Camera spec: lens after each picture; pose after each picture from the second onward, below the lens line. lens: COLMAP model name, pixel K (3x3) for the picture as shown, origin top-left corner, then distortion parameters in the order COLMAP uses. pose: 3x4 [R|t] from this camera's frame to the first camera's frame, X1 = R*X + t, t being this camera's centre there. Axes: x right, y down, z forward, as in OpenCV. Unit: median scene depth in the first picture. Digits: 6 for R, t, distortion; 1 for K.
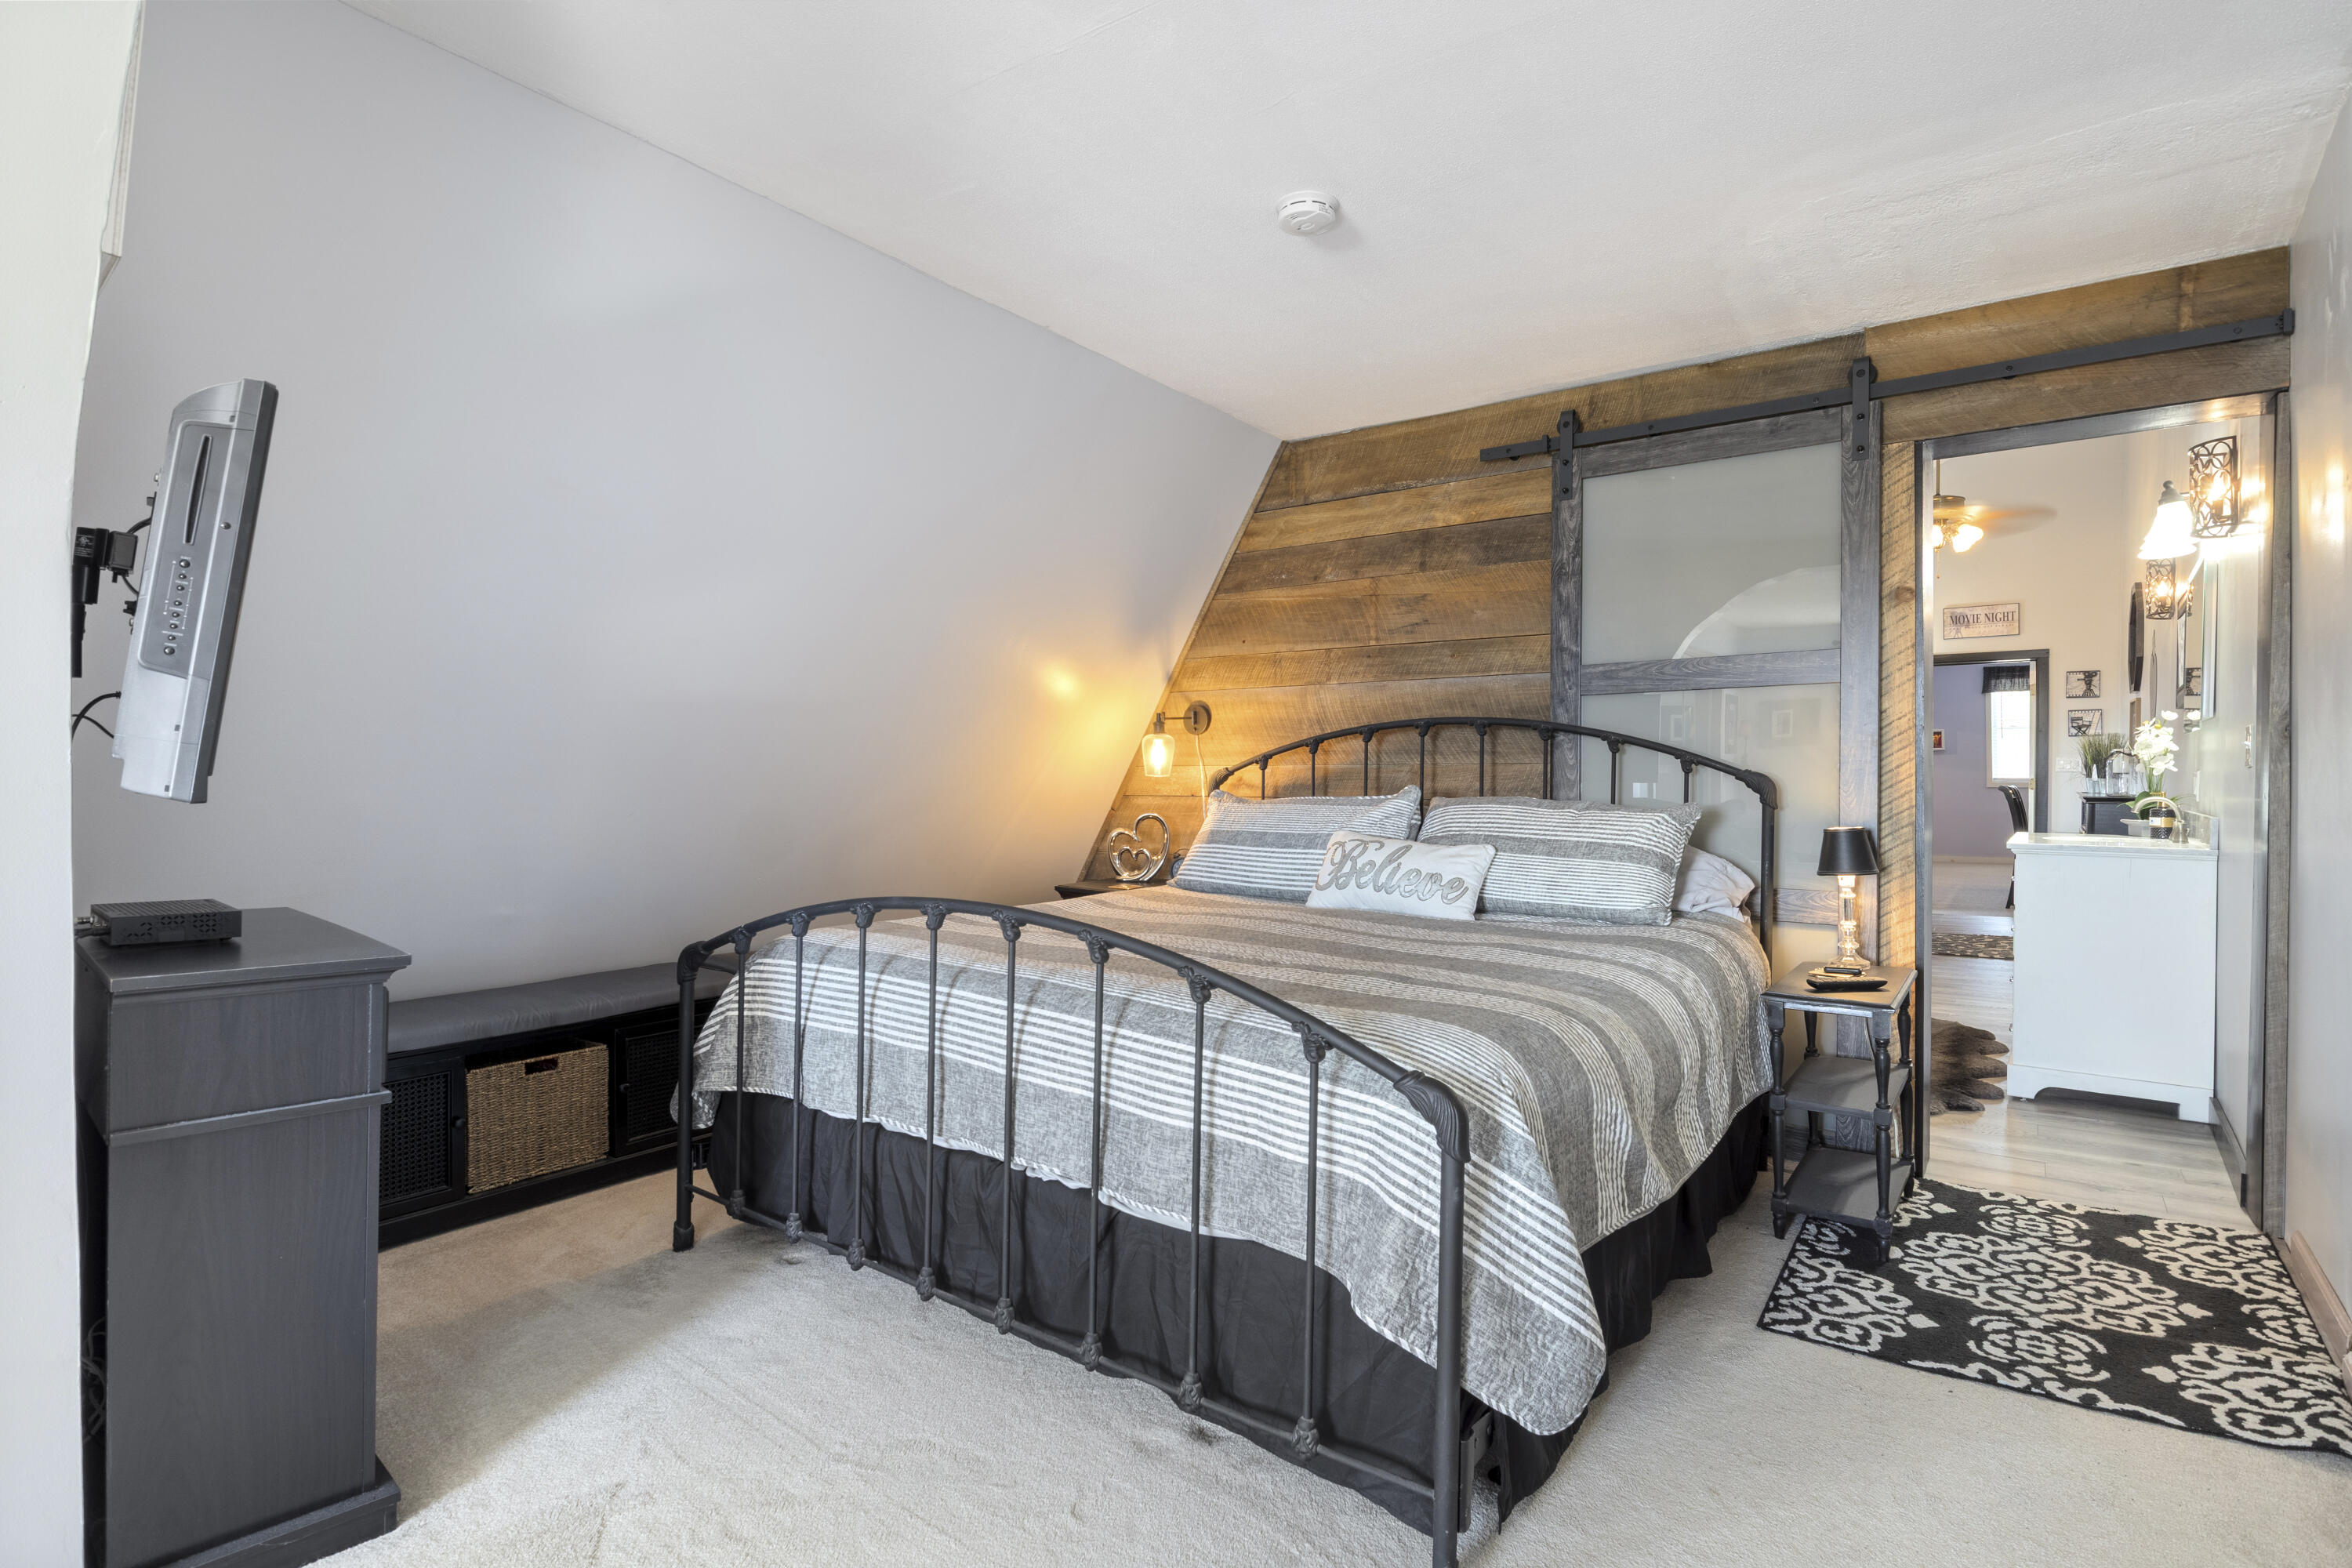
lens RADIAL K [[1166.4, 0, 1170.3], [0, 1166.4, 785.8], [0, 0, 1]] dist [-0.012574, 0.000949]
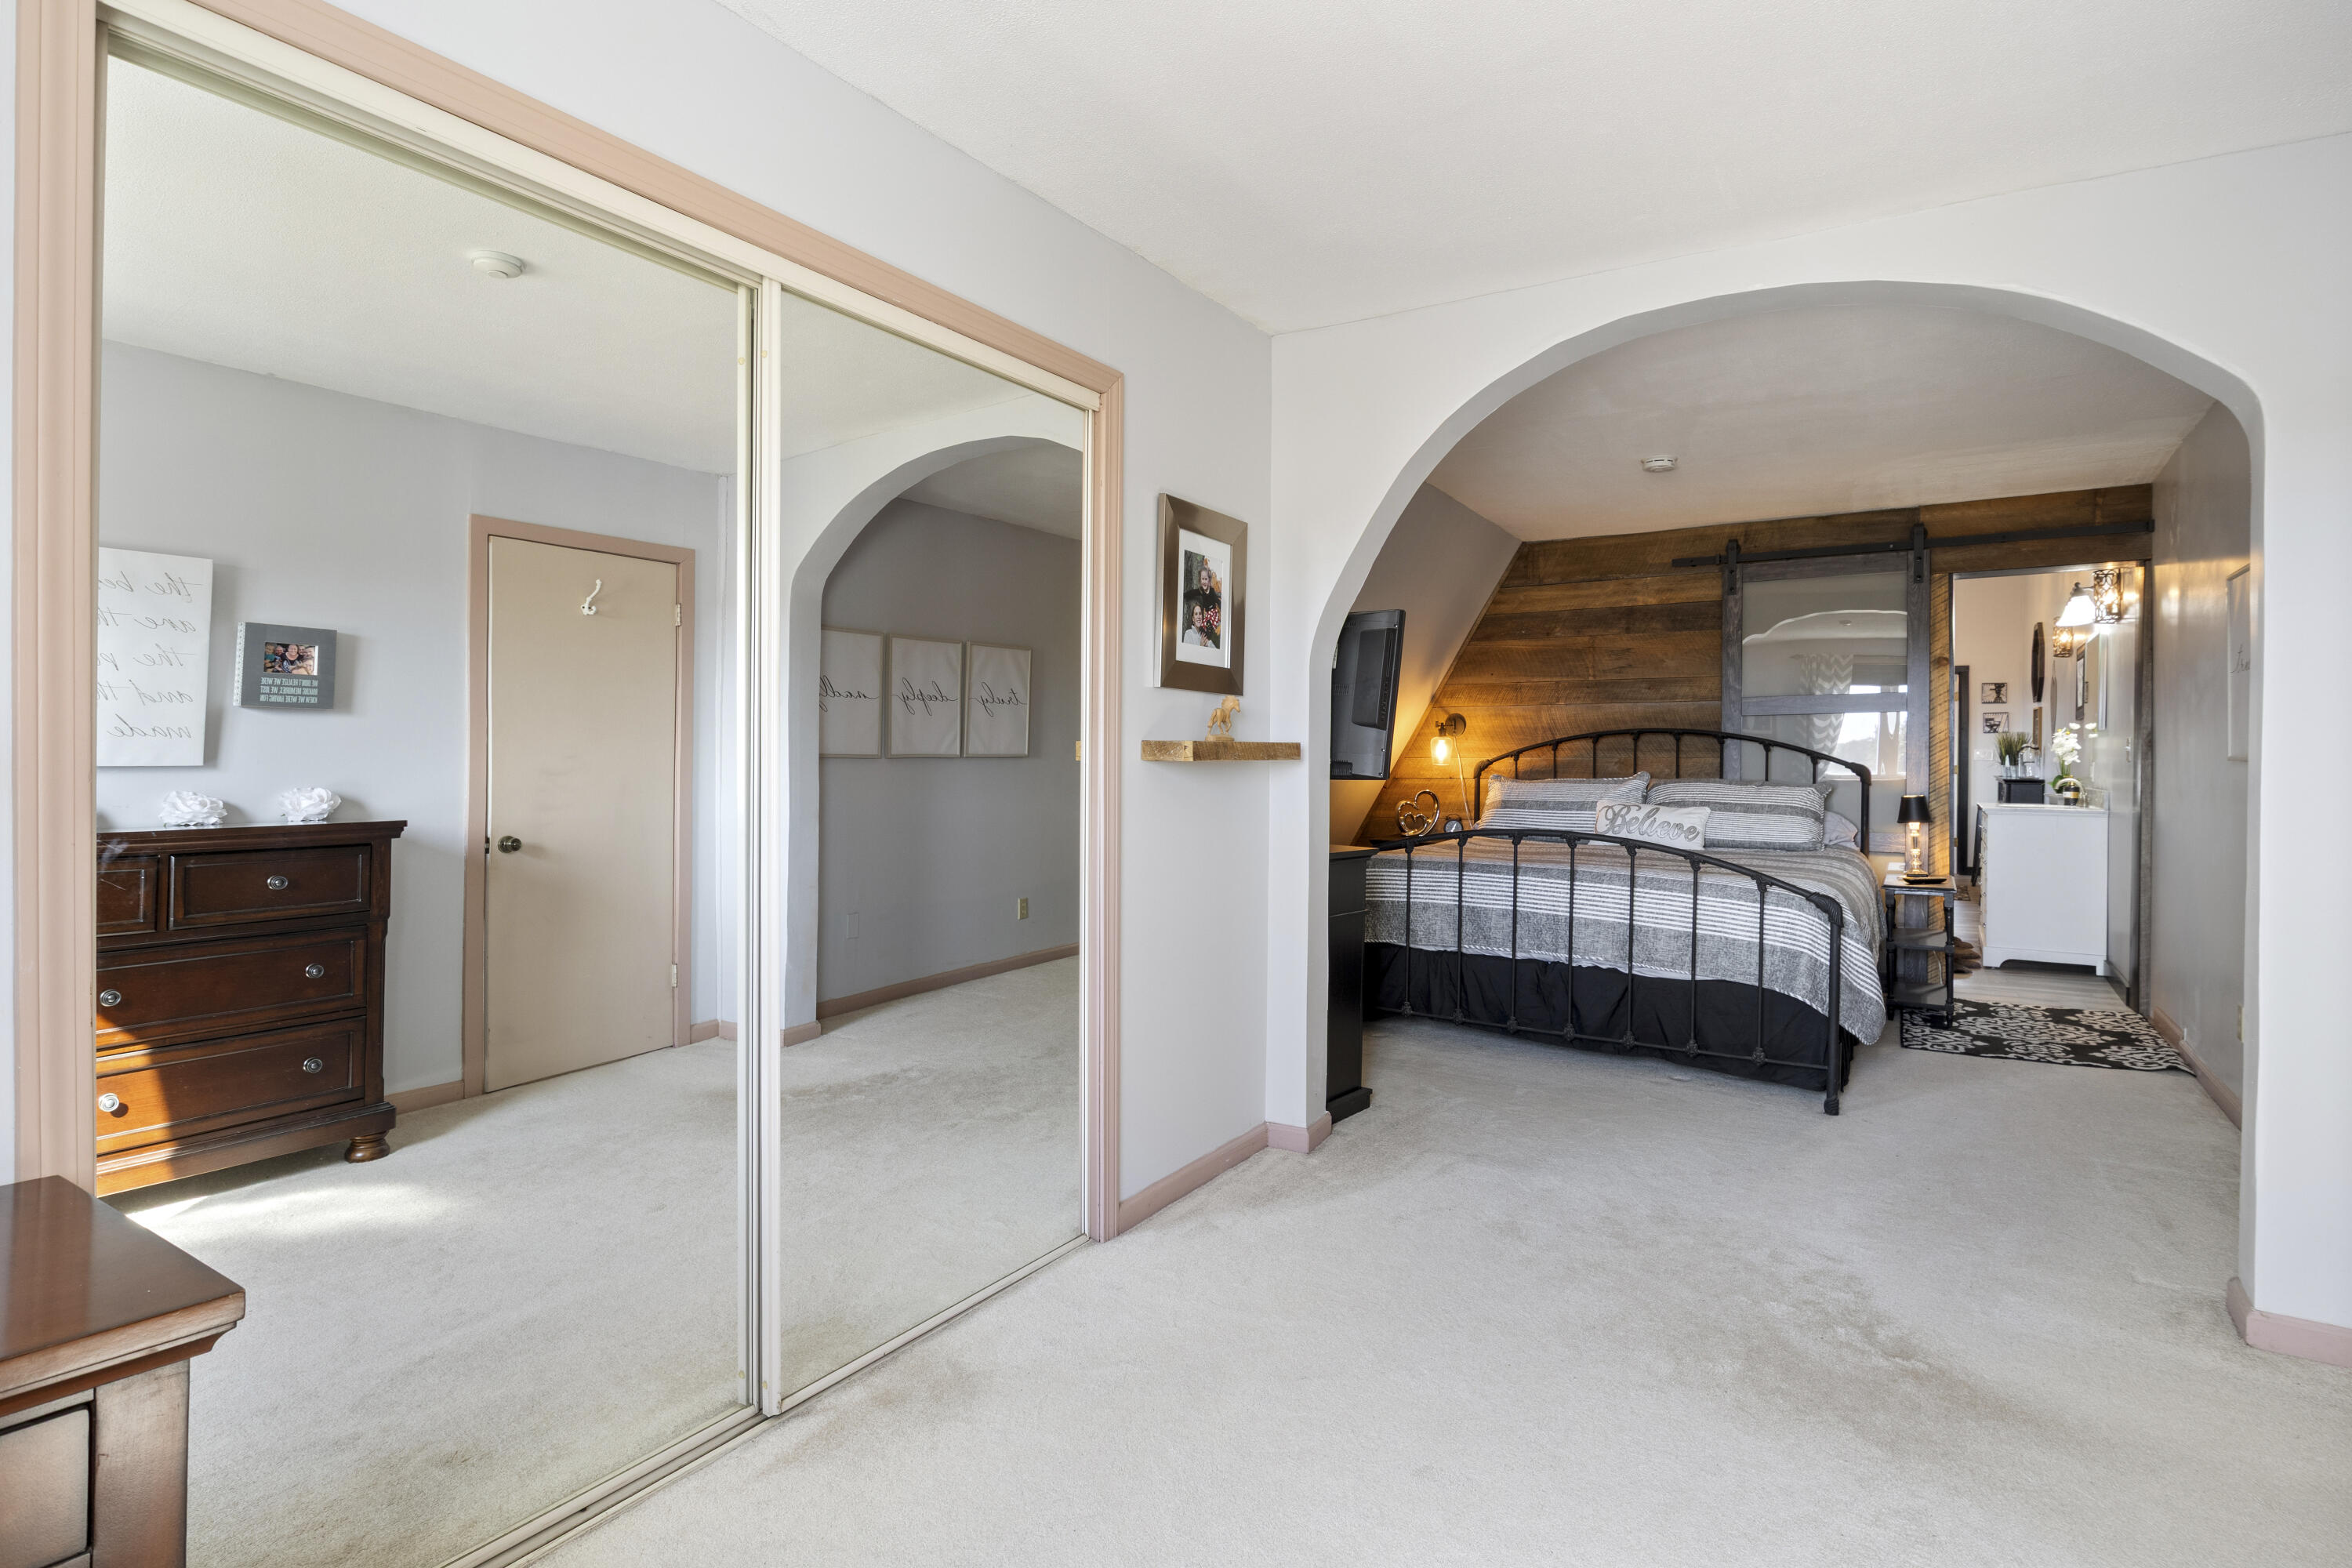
lens RADIAL K [[1166.4, 0, 1181.4], [0, 1166.4, 767.5], [0, 0, 1]] dist [-0.012574, 0.000949]
pose [[0.996735, 0.000334, 0.080737, -0.583012], [-0.000157, 0.999998, -0.002203, -0.002215], [-0.080737, 0.002183, 0.996733, -0.577546]]
